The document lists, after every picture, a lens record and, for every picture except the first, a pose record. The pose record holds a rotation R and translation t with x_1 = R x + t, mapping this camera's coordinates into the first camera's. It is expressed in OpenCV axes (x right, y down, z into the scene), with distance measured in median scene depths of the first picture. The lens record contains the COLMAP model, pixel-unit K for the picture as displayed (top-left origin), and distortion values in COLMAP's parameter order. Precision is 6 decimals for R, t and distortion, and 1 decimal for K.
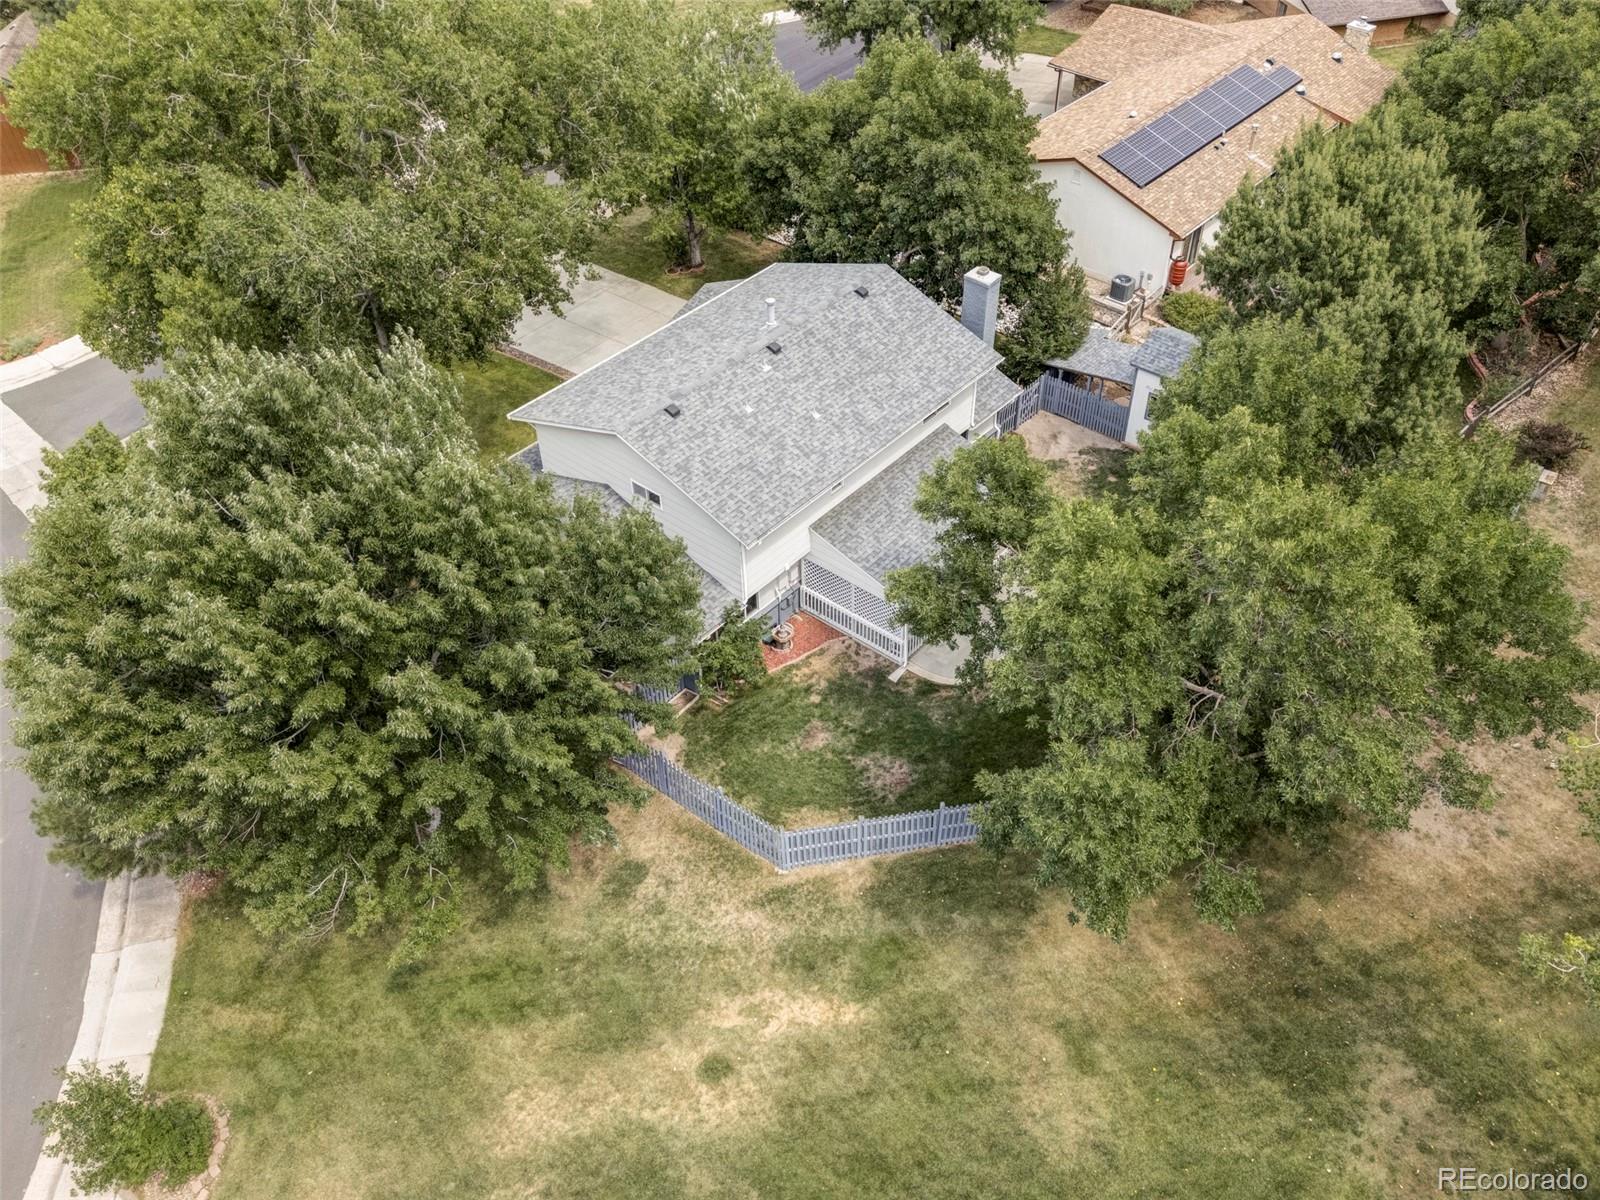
lens RADIAL K [[1117.1, 0, 802.4], [0, 1117.1, 599.6], [0, 0, 1]] dist [0.000127, 0.000975]
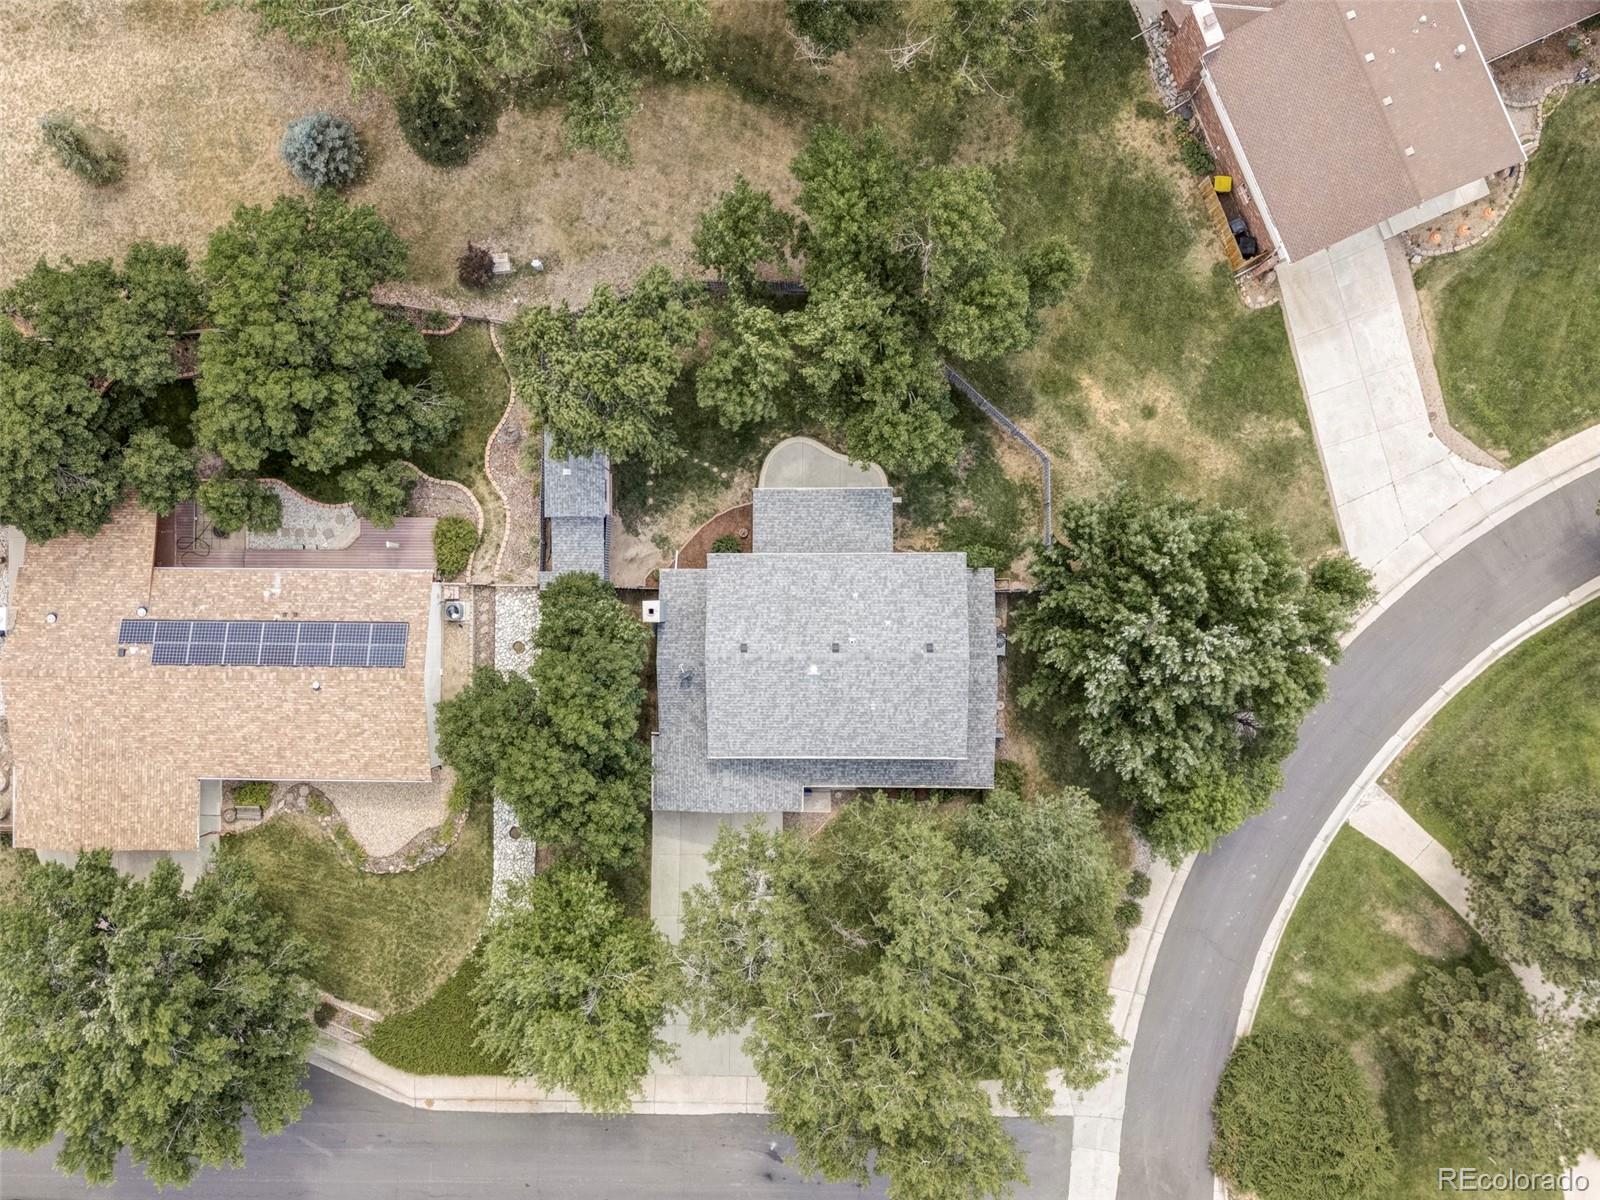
lens RADIAL K [[1117.1, 0, 801.7], [0, 1117.1, 600.5], [0, 0, 1]] dist [0.000127, 0.000975]
pose [[-0.647608, -0.760351, 0.049705, -0.026474], [0.650246, -0.517467, 0.556244, -1.281710], [-0.397220, 0.392549, 0.829531, -0.333297]]
